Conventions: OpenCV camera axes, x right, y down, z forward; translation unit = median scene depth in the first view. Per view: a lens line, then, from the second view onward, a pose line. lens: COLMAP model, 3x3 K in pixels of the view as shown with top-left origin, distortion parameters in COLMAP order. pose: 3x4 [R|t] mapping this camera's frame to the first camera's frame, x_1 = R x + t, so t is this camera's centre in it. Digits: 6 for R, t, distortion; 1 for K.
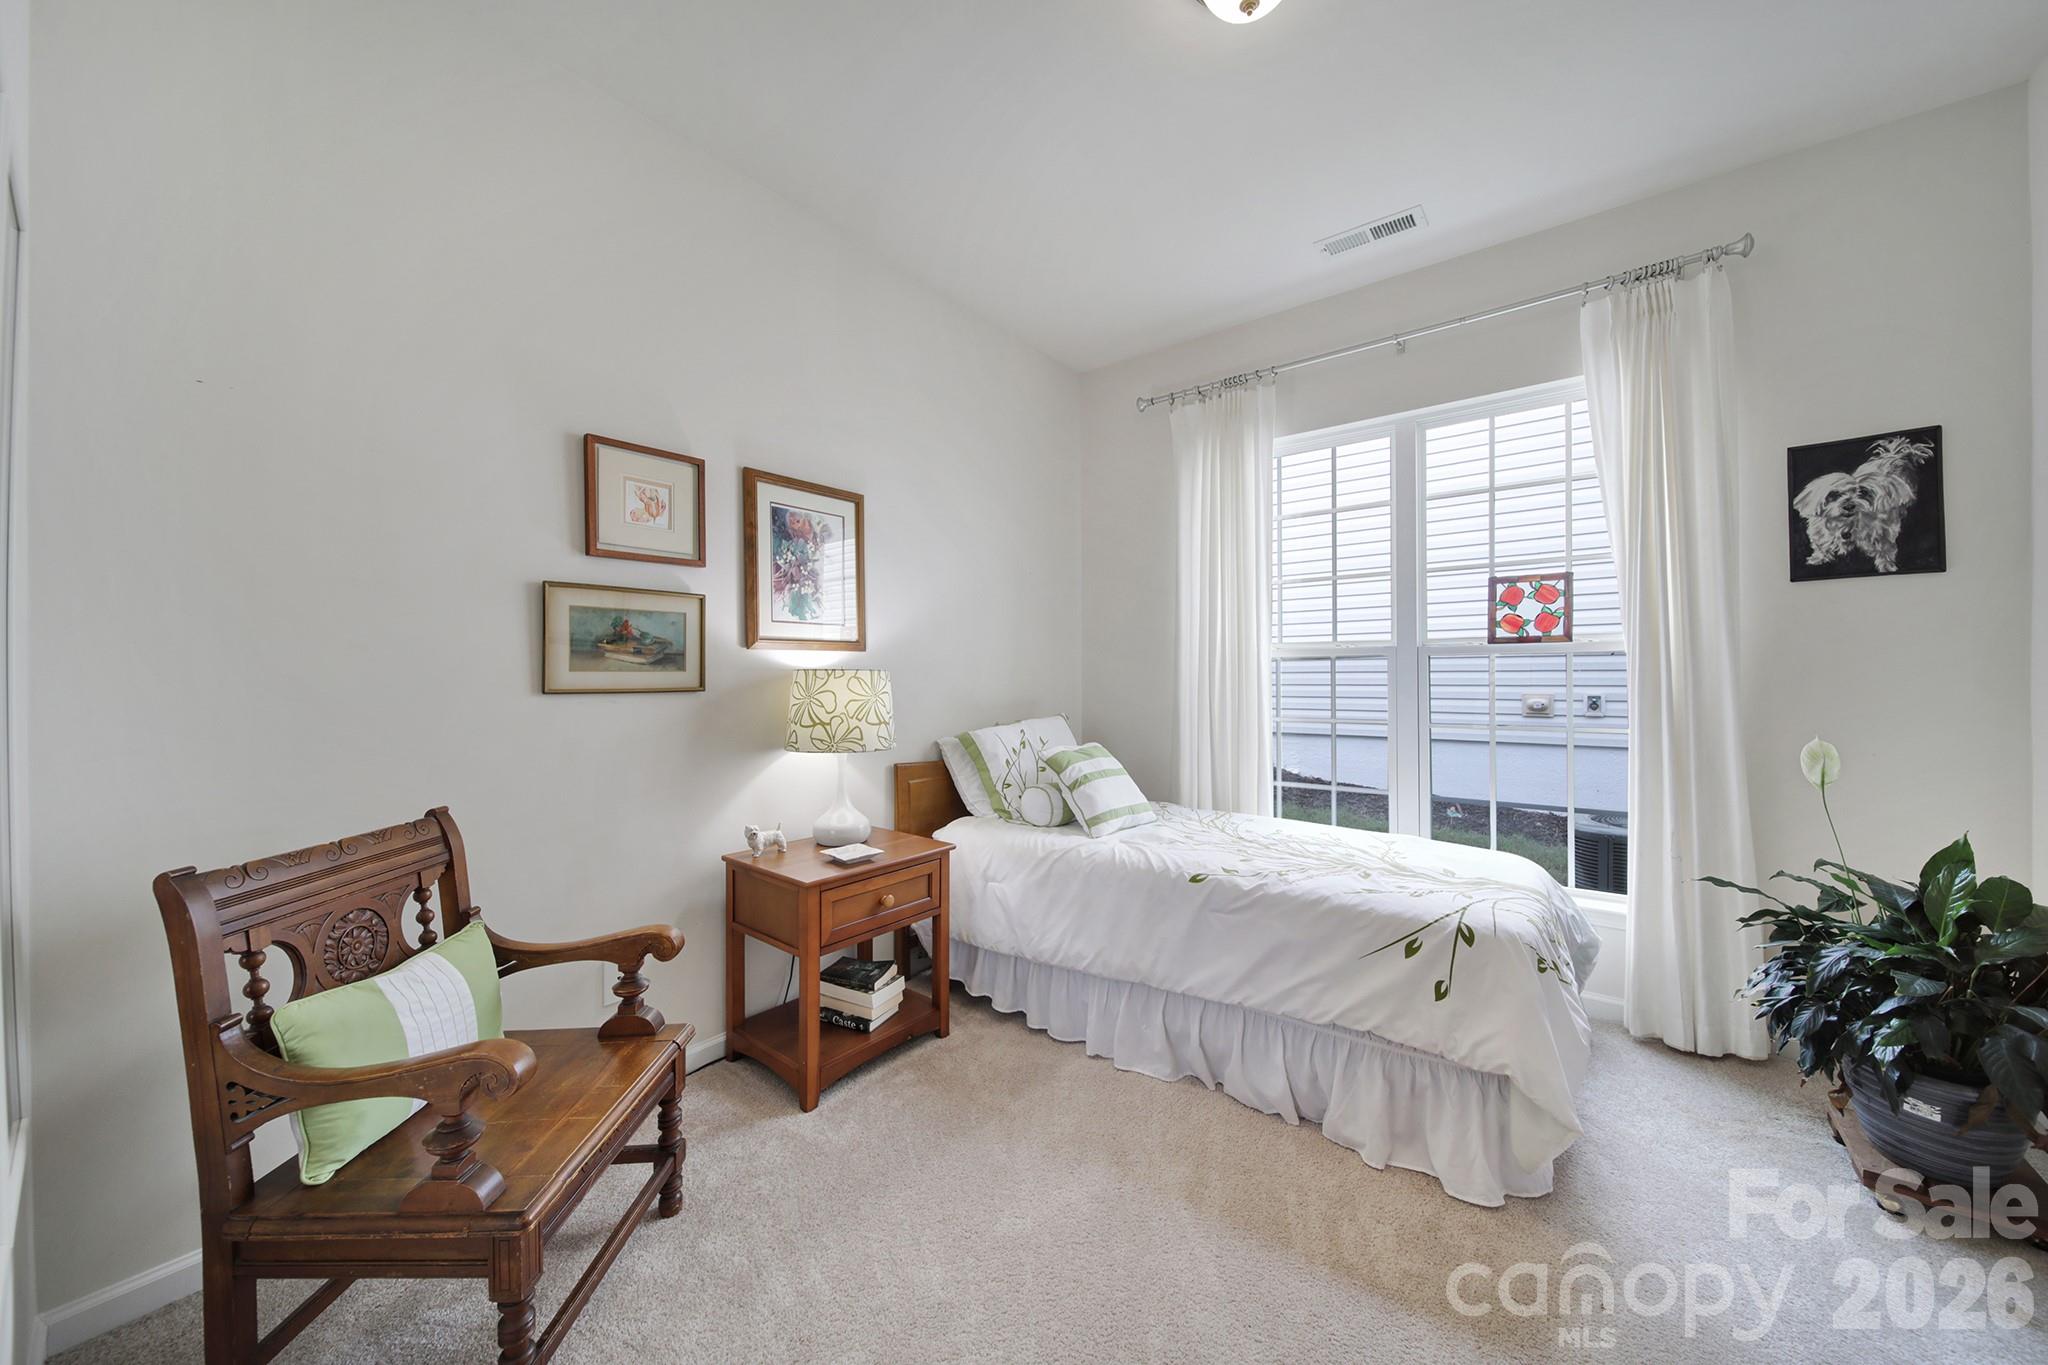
lens RADIAL K [[719.6, 0, 1025.1], [0, 719.6, 675.5], [0, 0, 1]] dist [-0.002072, -0.001063]
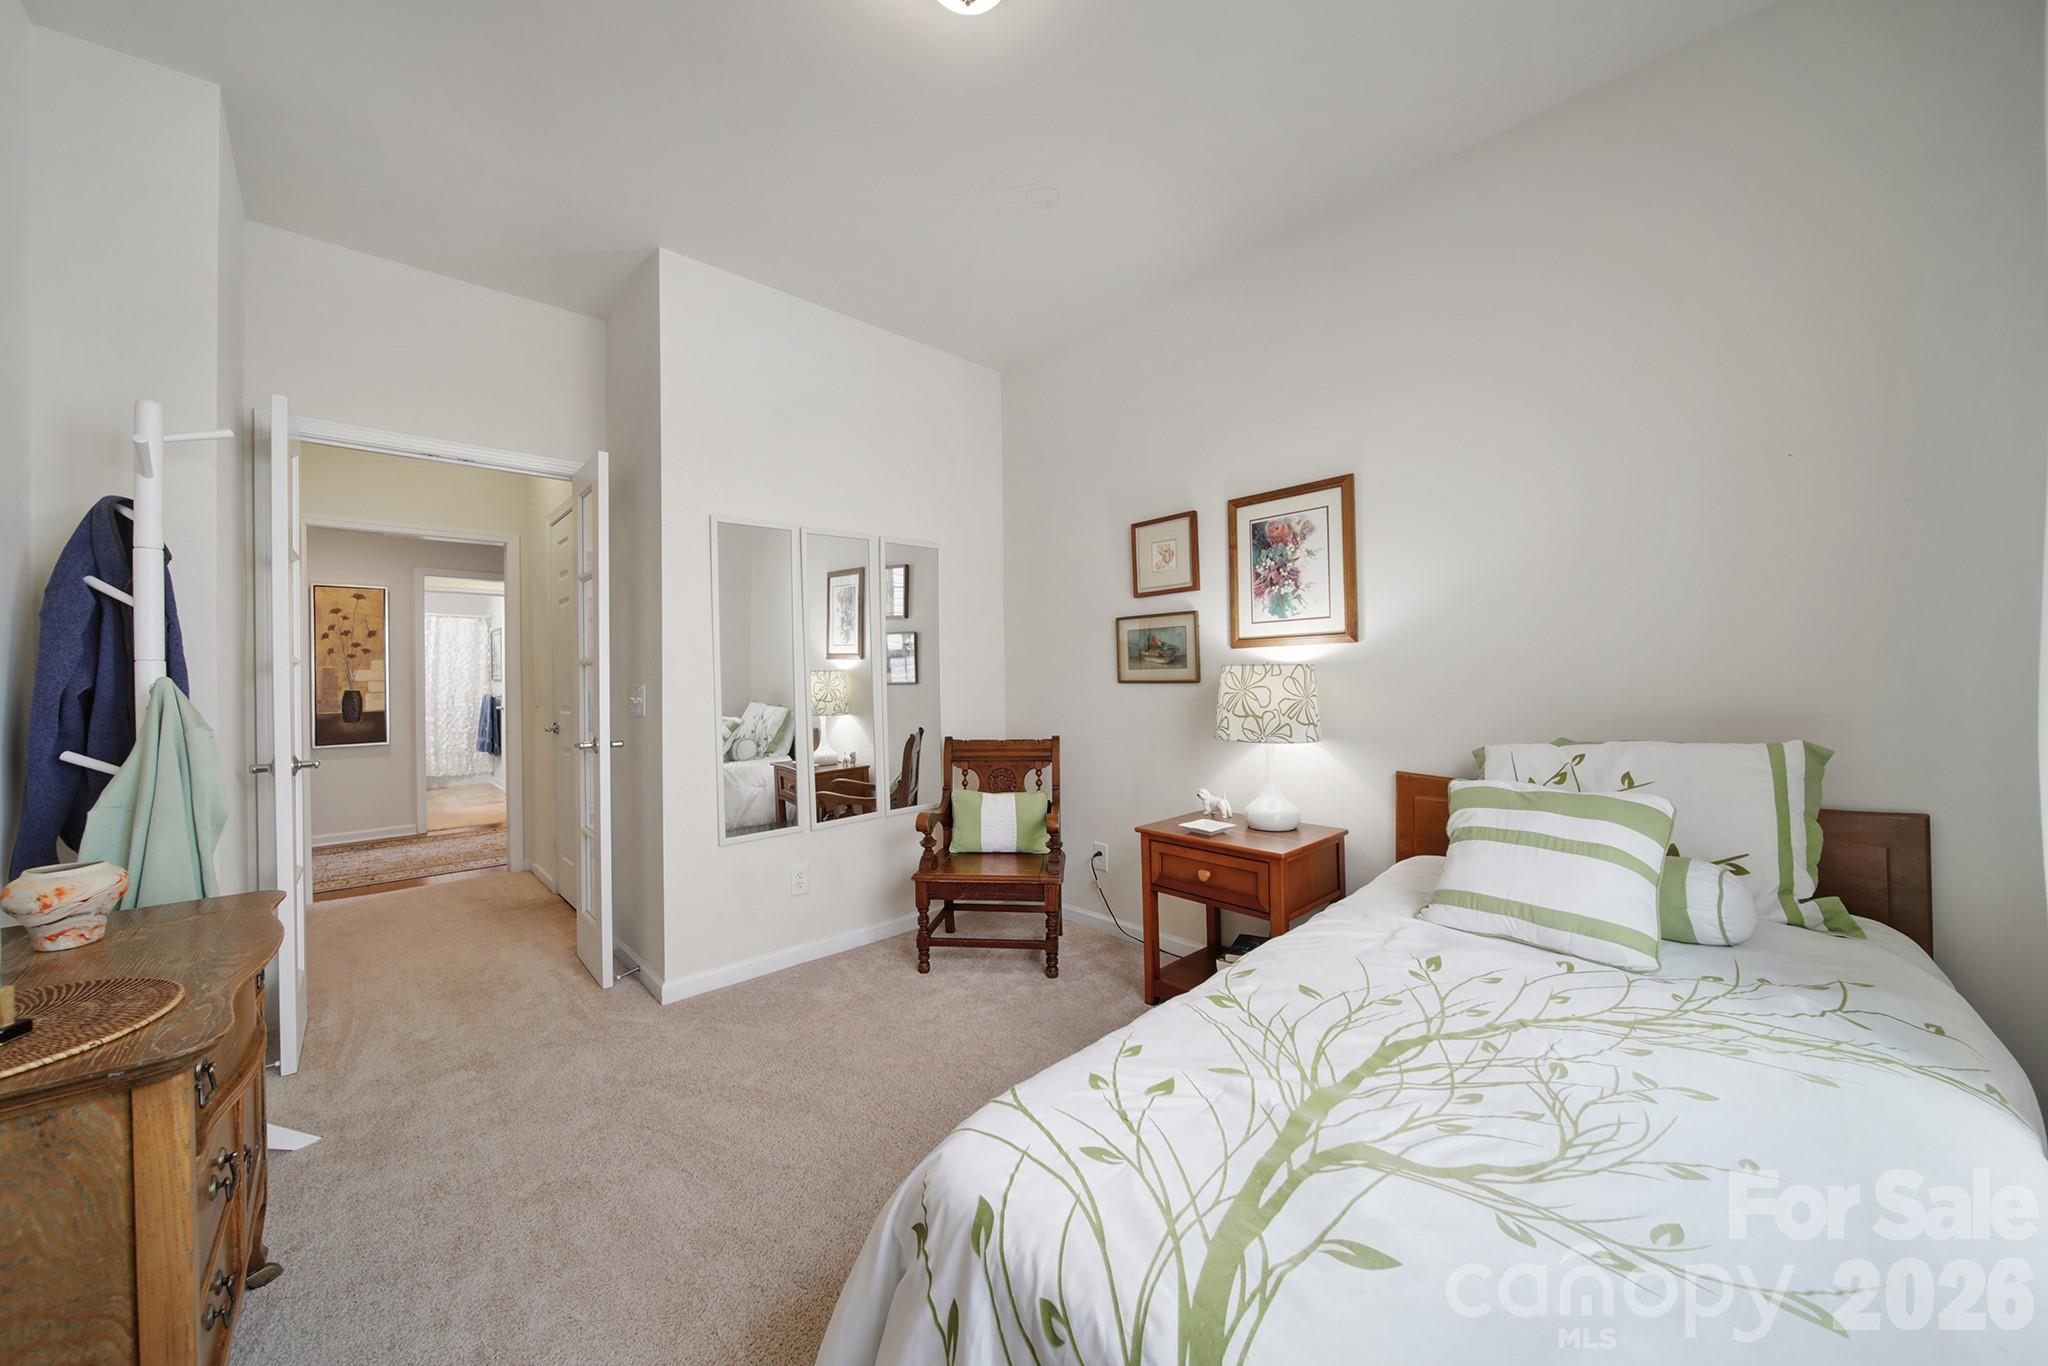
lens RADIAL K [[719.6, 0, 1018.9], [0, 719.6, 673.4], [0, 0, 1]] dist [-0.002072, -0.001063]
pose [[-0.157172, -0.000131, -0.987571, 0.882972], [0.012586, 0.999919, -0.002135, 0.002811], [0.987491, -0.012765, -0.157158, 0.842821]]
